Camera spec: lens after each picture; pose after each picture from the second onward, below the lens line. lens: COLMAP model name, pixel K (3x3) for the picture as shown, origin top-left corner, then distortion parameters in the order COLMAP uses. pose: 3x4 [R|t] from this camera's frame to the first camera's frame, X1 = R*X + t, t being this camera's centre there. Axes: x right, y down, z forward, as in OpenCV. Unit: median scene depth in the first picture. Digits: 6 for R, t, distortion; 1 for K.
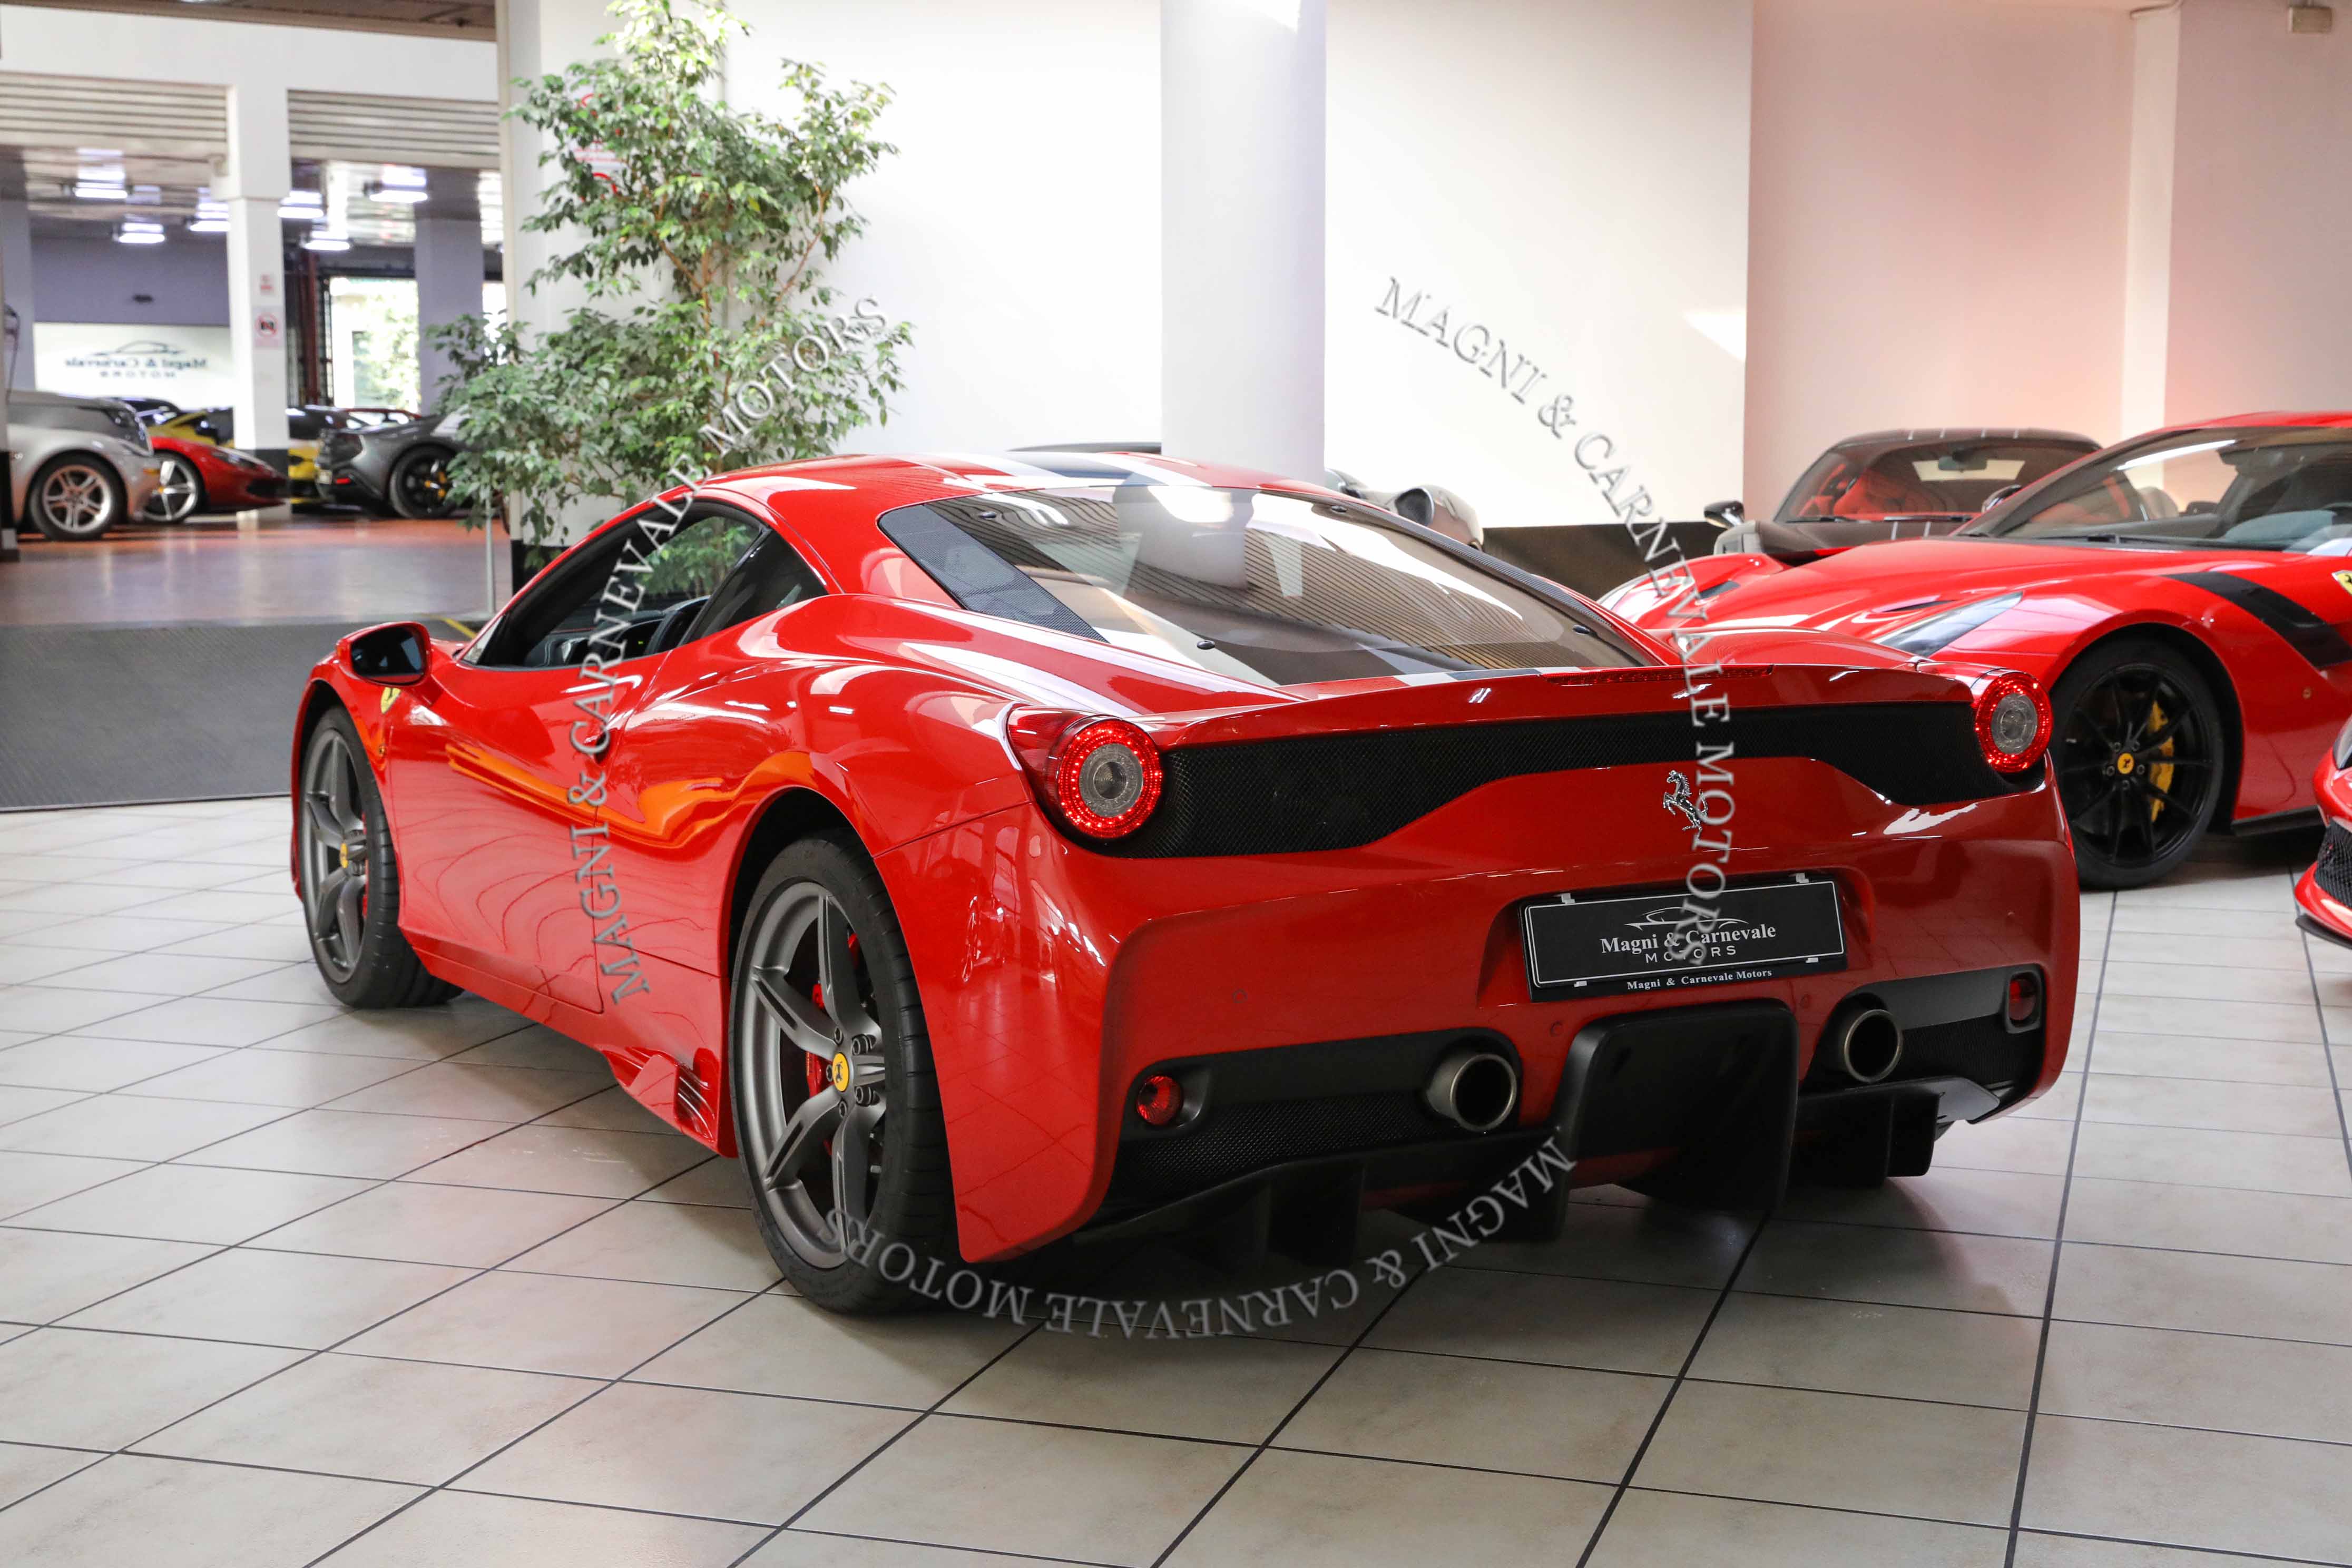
lens RADIAL K [[3065.1, 0, 1176.0], [0, 3065.1, 764.2], [0, 0, 1]] dist [0.072768, 0.000000]
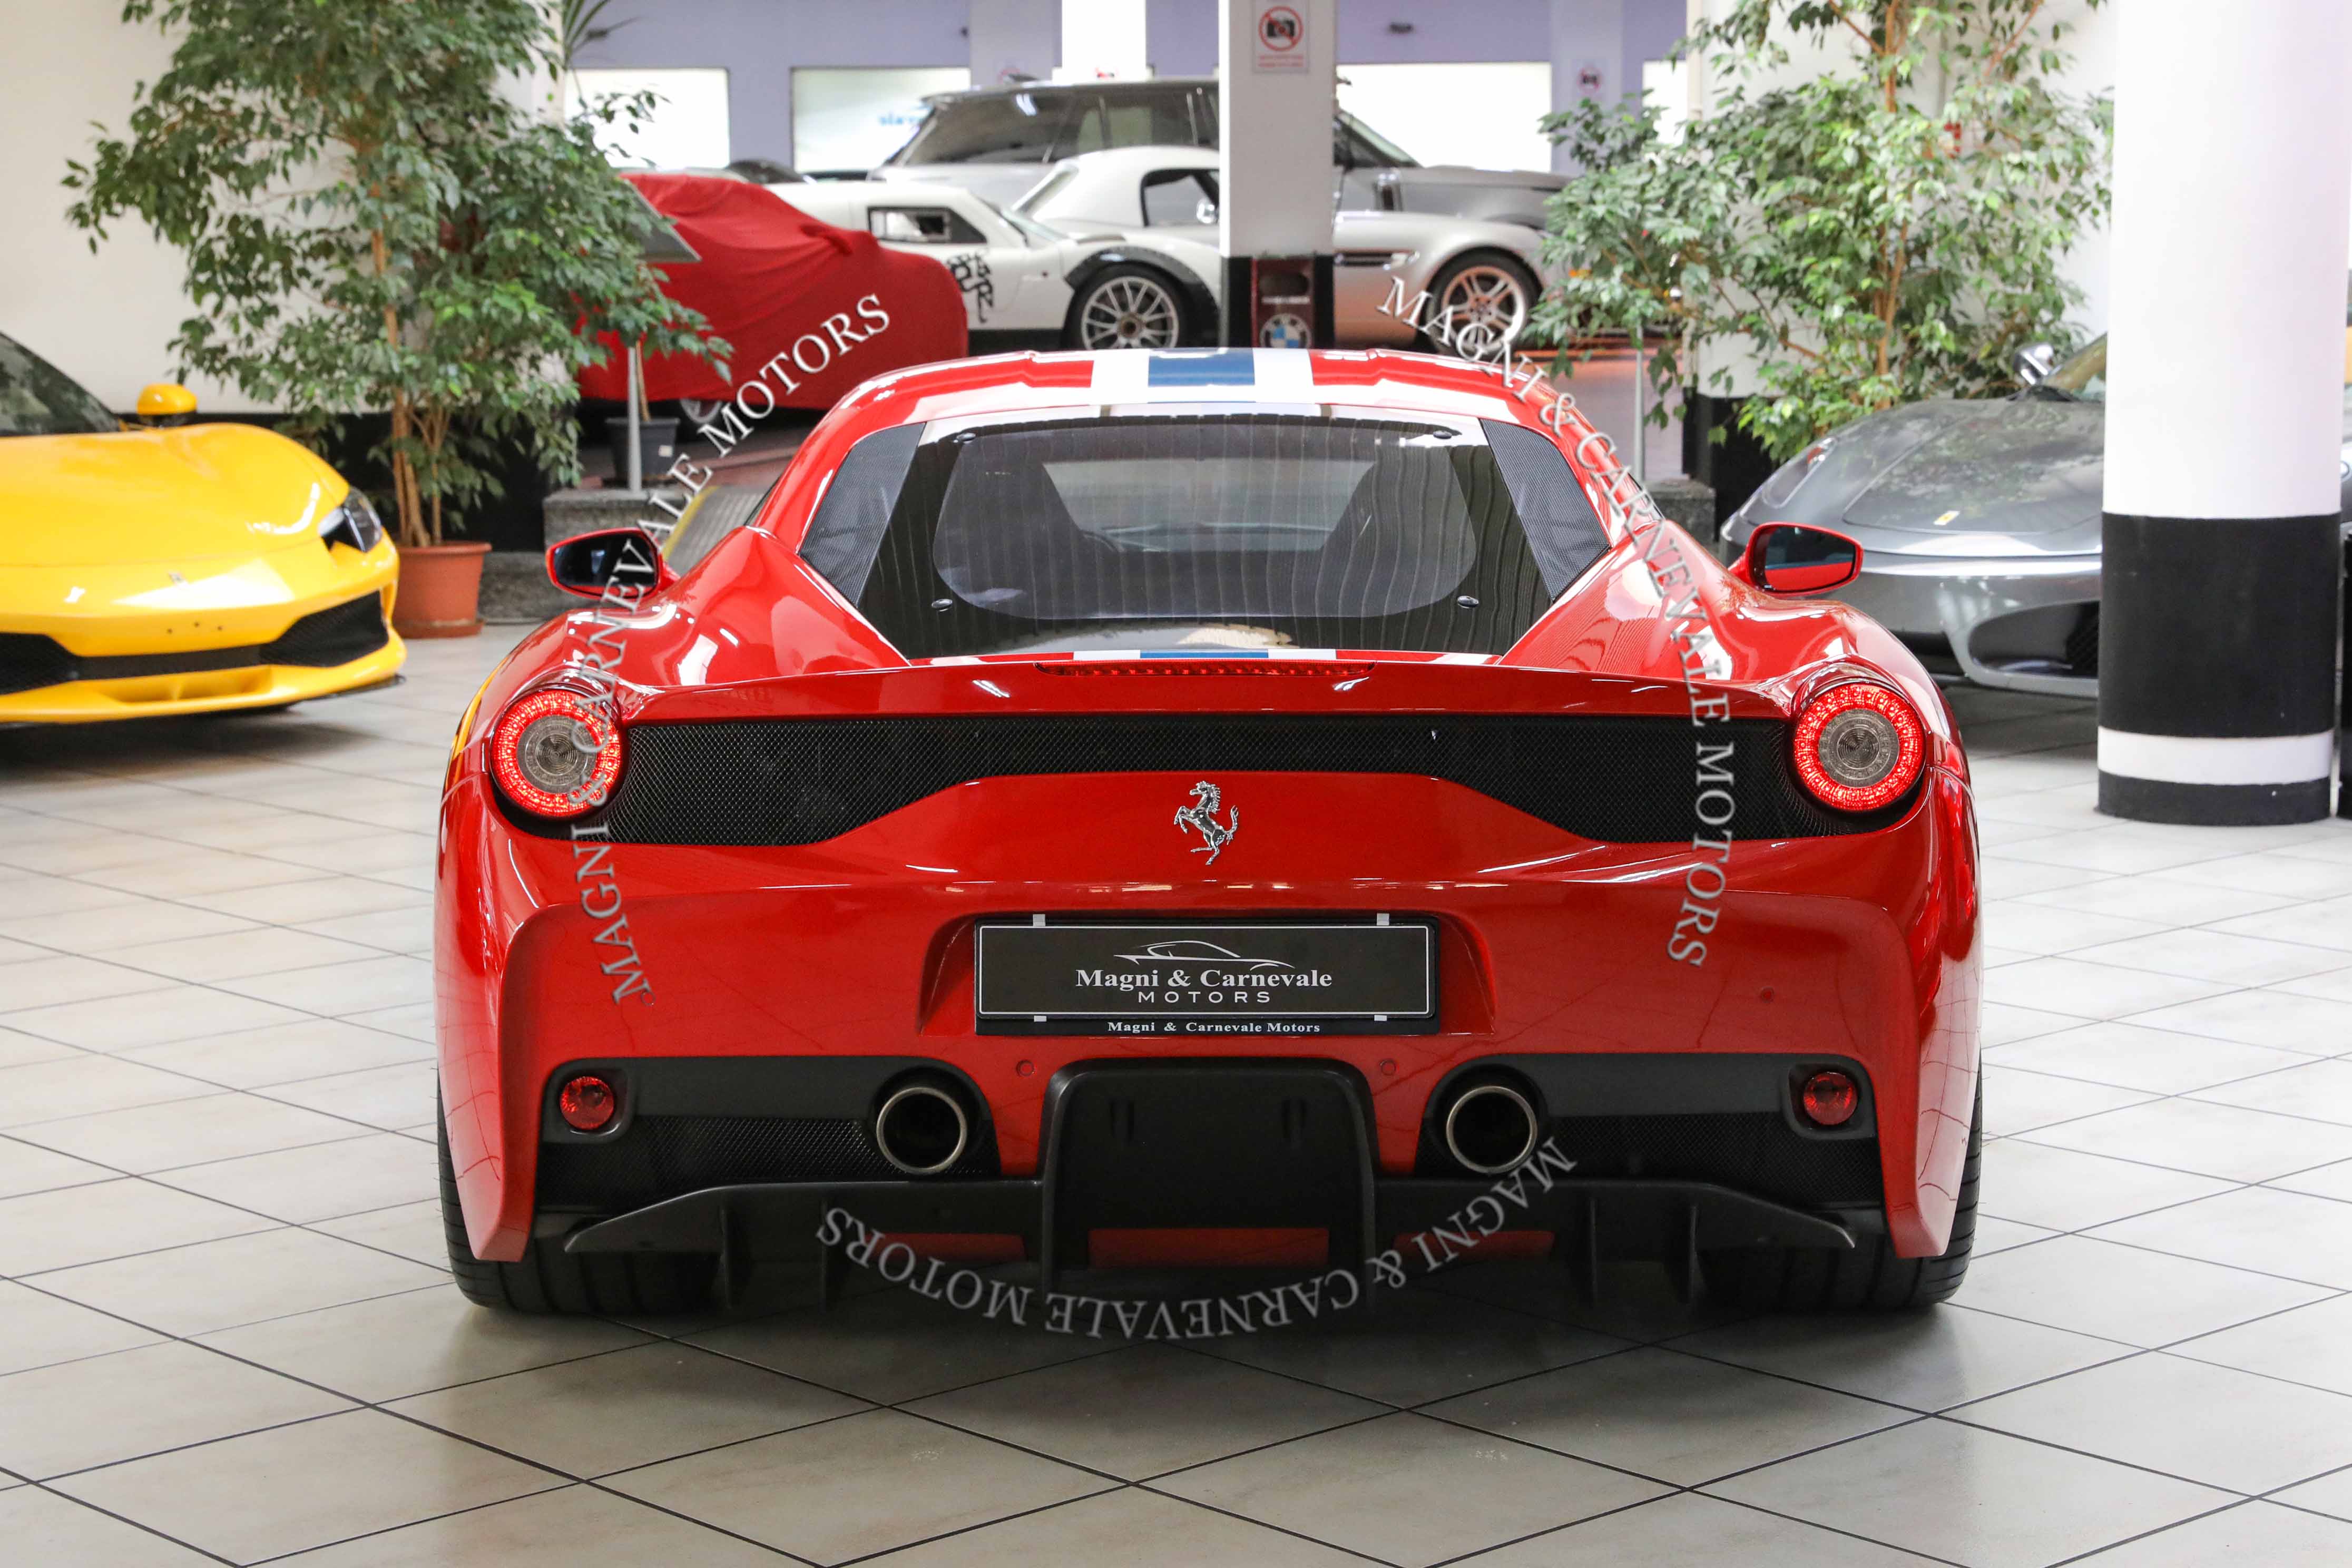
lens RADIAL K [[4325.8, 0, 1175.1], [0, 4325.8, 797.0], [0, 0, 1]] dist [0.090761, 0.000000]
pose [[0.875005, 0.064371, -0.479815, 0.726231], [-0.048753, 0.997799, 0.044955, -0.046571], [0.481652, -0.015943, 0.876217, -0.052932]]
